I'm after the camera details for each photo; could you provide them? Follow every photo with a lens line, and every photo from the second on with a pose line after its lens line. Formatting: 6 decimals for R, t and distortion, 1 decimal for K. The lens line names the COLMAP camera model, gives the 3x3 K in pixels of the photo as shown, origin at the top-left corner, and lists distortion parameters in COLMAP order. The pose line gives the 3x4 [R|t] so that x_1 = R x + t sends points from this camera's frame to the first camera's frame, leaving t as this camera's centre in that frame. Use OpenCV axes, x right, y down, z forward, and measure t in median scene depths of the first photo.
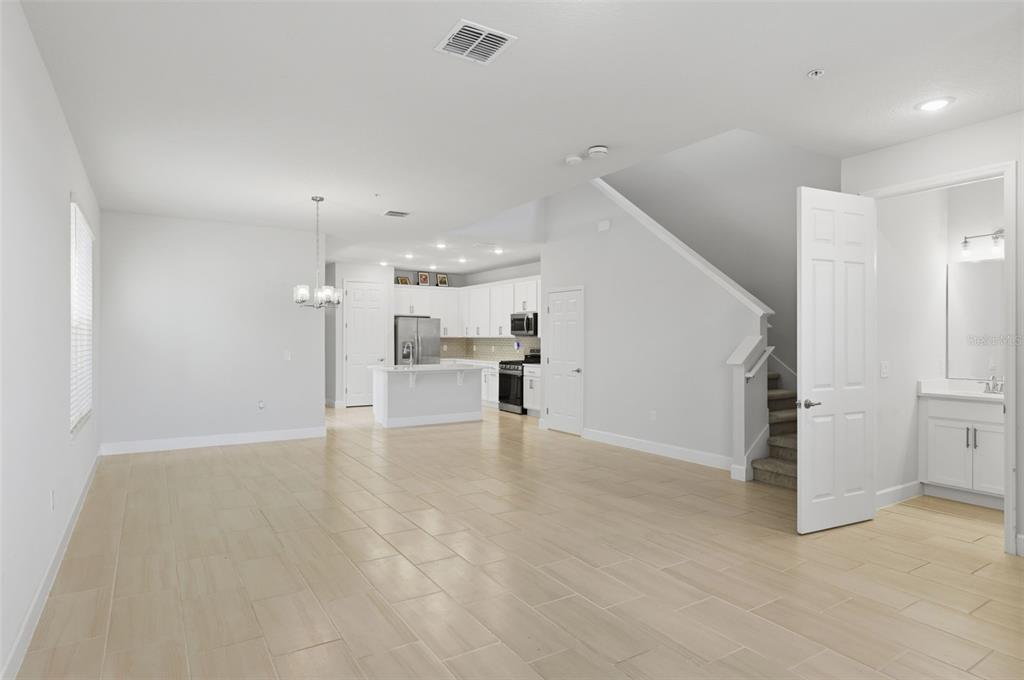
lens RADIAL K [[569.4, 0, 509.1], [0, 569.4, 343.3], [0, 0, 1]] dist [-0.015368, 0.003748]
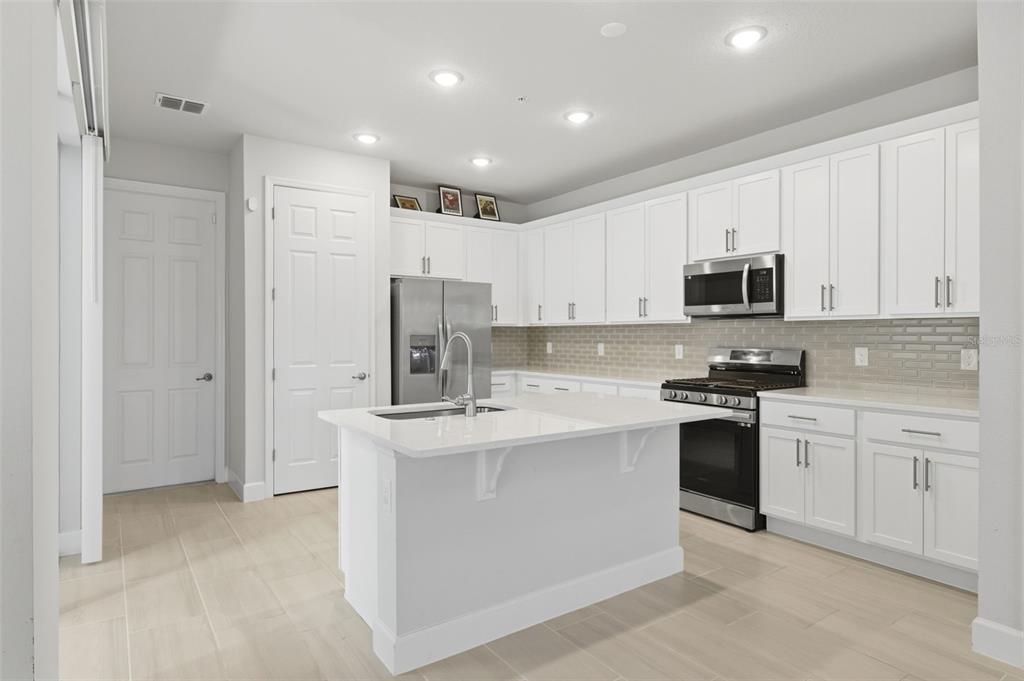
lens RADIAL K [[569.4, 0, 508.5], [0, 569.4, 338.9], [0, 0, 1]] dist [-0.015368, 0.003748]
pose [[0.999073, -0.005403, 0.042718, -0.137201], [0.005498, 0.999983, -0.002110, 0.001706], [-0.042706, 0.002343, 0.999085, 0.591808]]
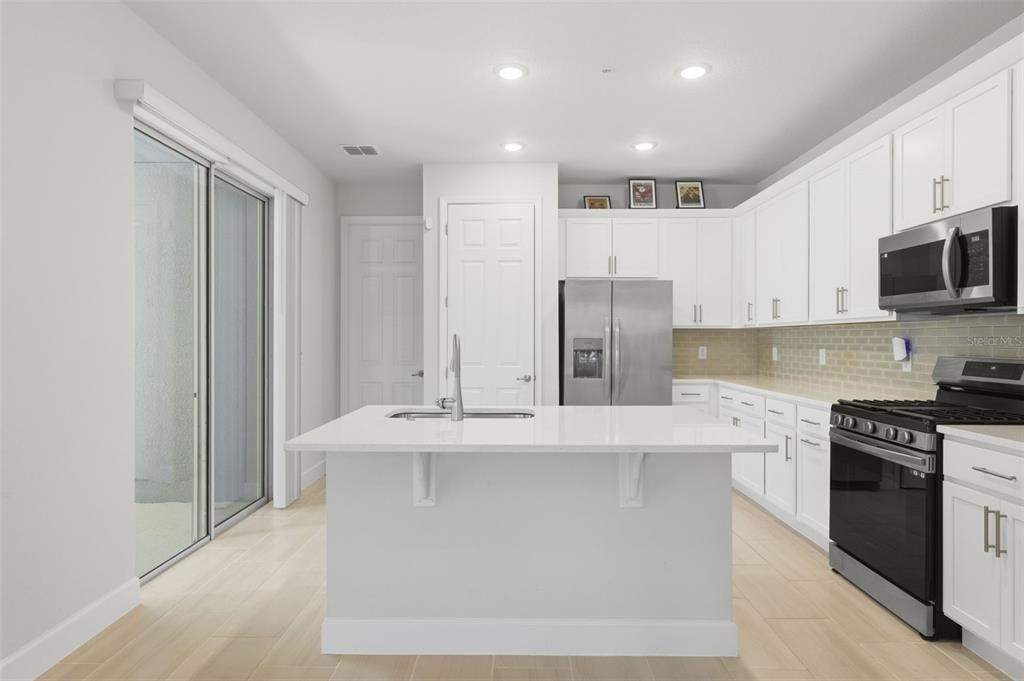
lens RADIAL K [[569.4, 0, 509.6], [0, 569.4, 342.1], [0, 0, 1]] dist [-0.015368, 0.003748]
pose [[0.836508, -0.001346, -0.547952, 0.003351], [-0.001909, 0.999984, -0.005371, 0.002823], [0.547951, 0.005539, 0.836492, 0.650132]]
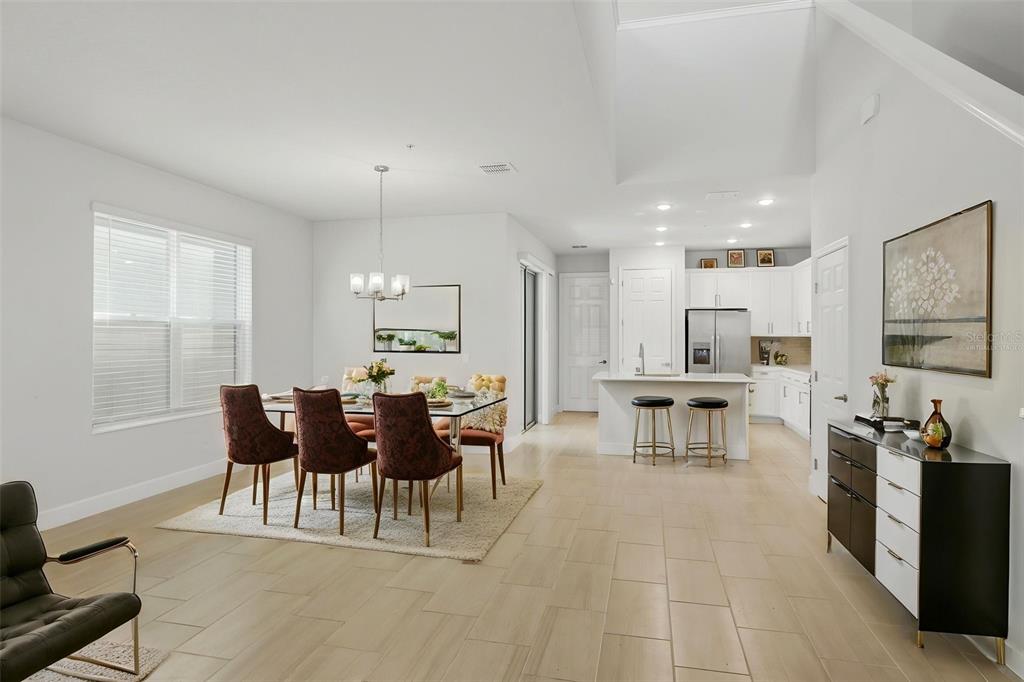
lens RADIAL K [[574.9, 0, 514.0], [0, 574.9, 333.6], [0, 0, 1]] dist [-0.006262, -0.000117]
pose [[0.696084, -0.008023, -0.717916, 0.211318], [-0.004899, 0.999861, -0.015924, -0.000909], [0.717944, 0.014602, 0.695948, 0.295493]]
